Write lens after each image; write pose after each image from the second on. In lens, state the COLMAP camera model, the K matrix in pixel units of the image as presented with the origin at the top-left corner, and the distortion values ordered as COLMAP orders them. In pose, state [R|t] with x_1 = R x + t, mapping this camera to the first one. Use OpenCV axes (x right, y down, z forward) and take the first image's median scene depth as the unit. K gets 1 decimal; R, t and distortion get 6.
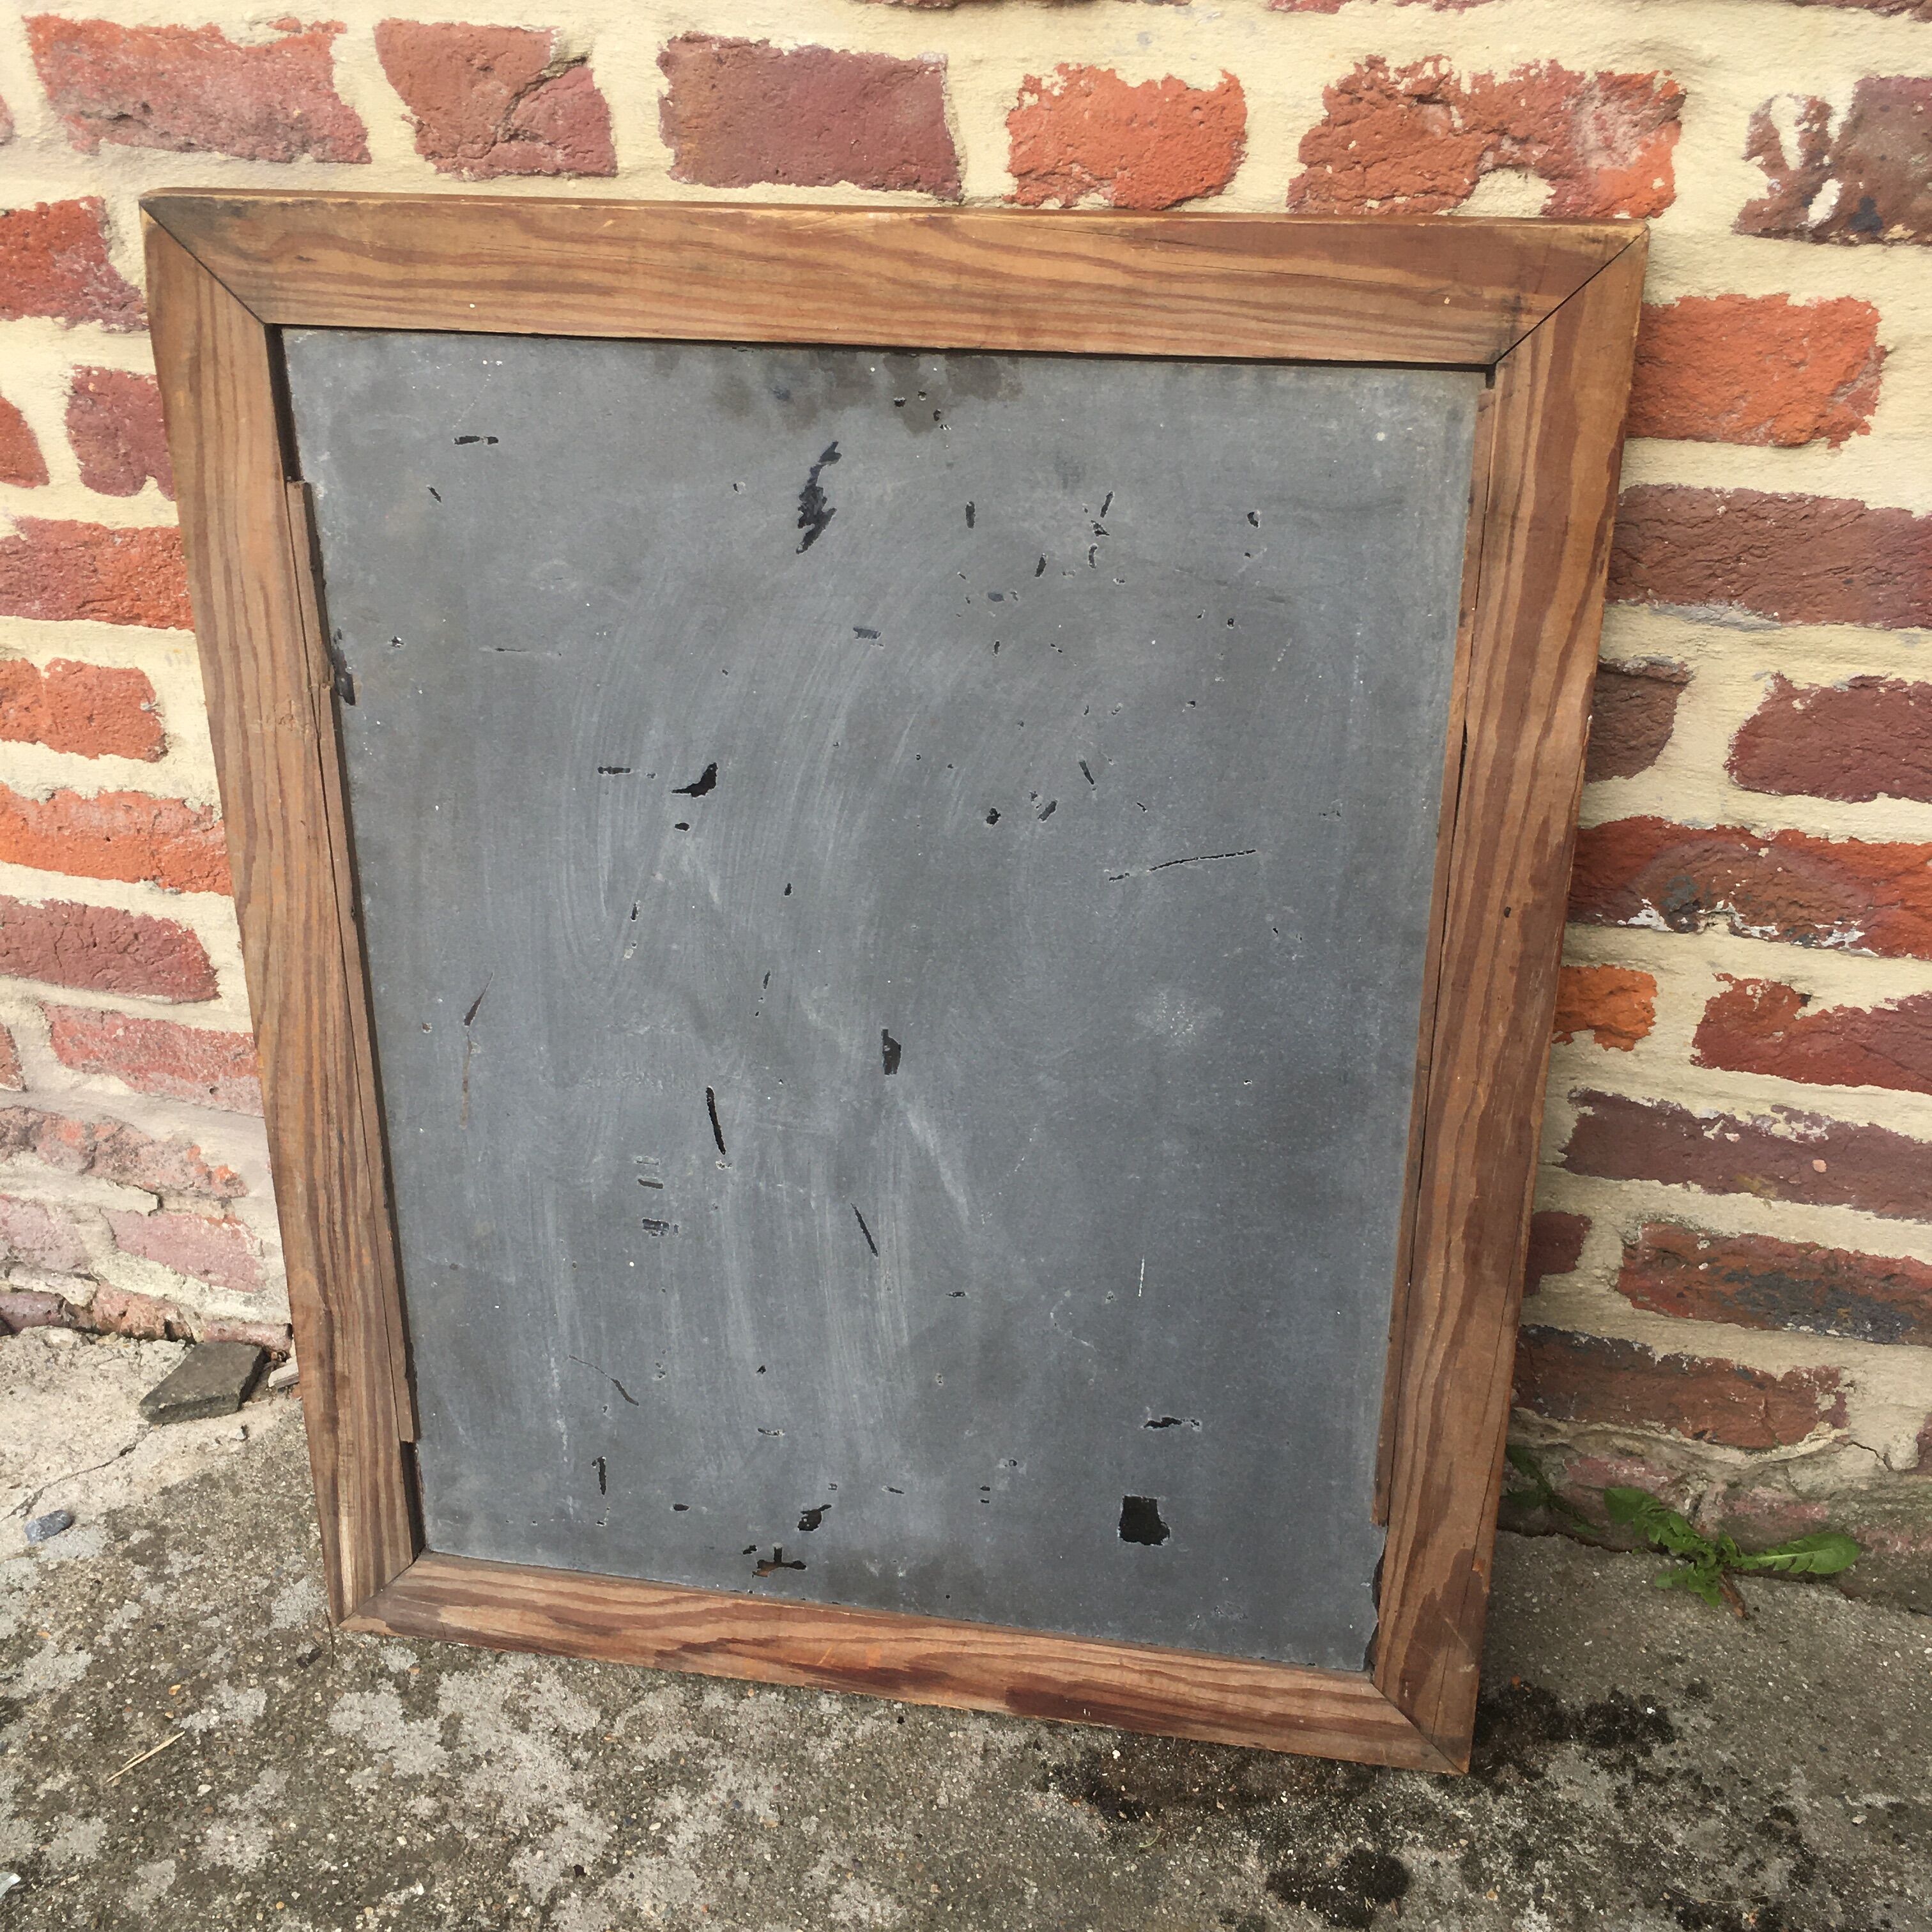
lens RADIAL K [[2204.1, 0, 966.0], [0, 2204.1, 966.0], [0, 0, 1]] dist [0.132521, -0.188893]
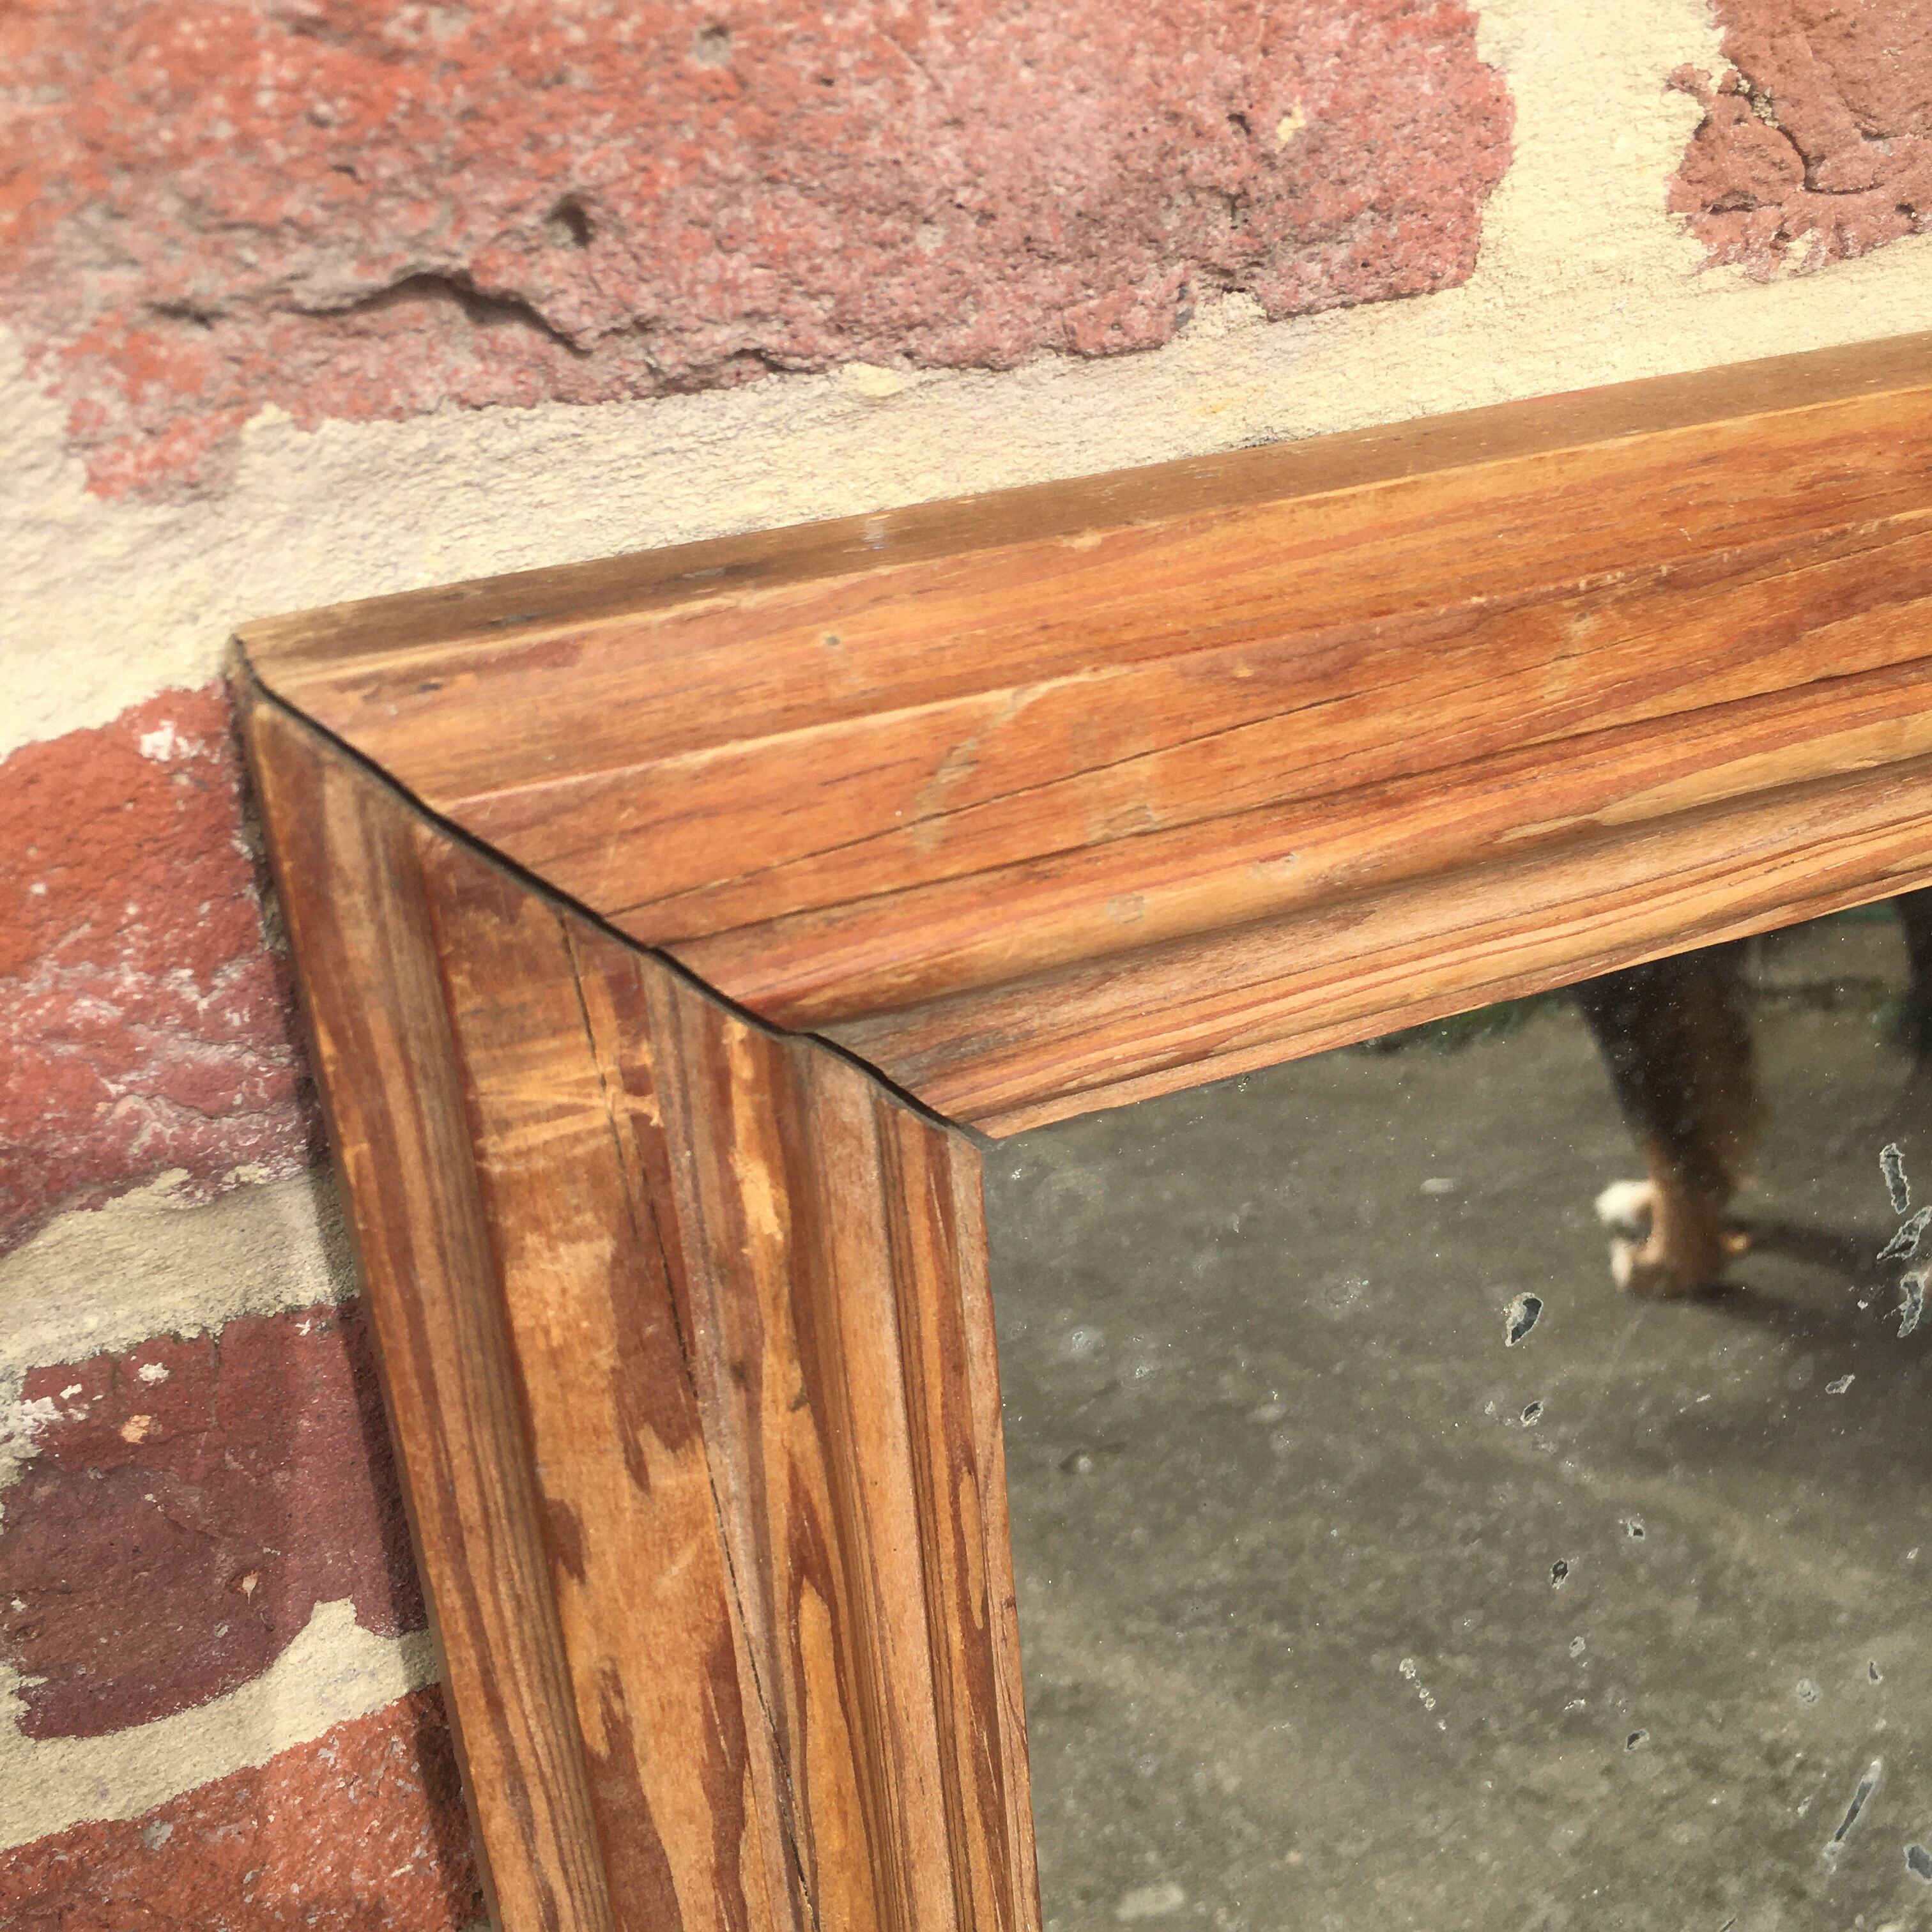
lens RADIAL K [[2187.7, 0, 966.0], [0, 2187.7, 966.0], [0, 0, 1]] dist [0.135165, -0.208554]
pose [[0.795644, -0.331374, 0.507092, -0.386994], [0.308139, 0.942115, 0.132172, -0.281896], [-0.521537, 0.051093, 0.851698, 0.689780]]
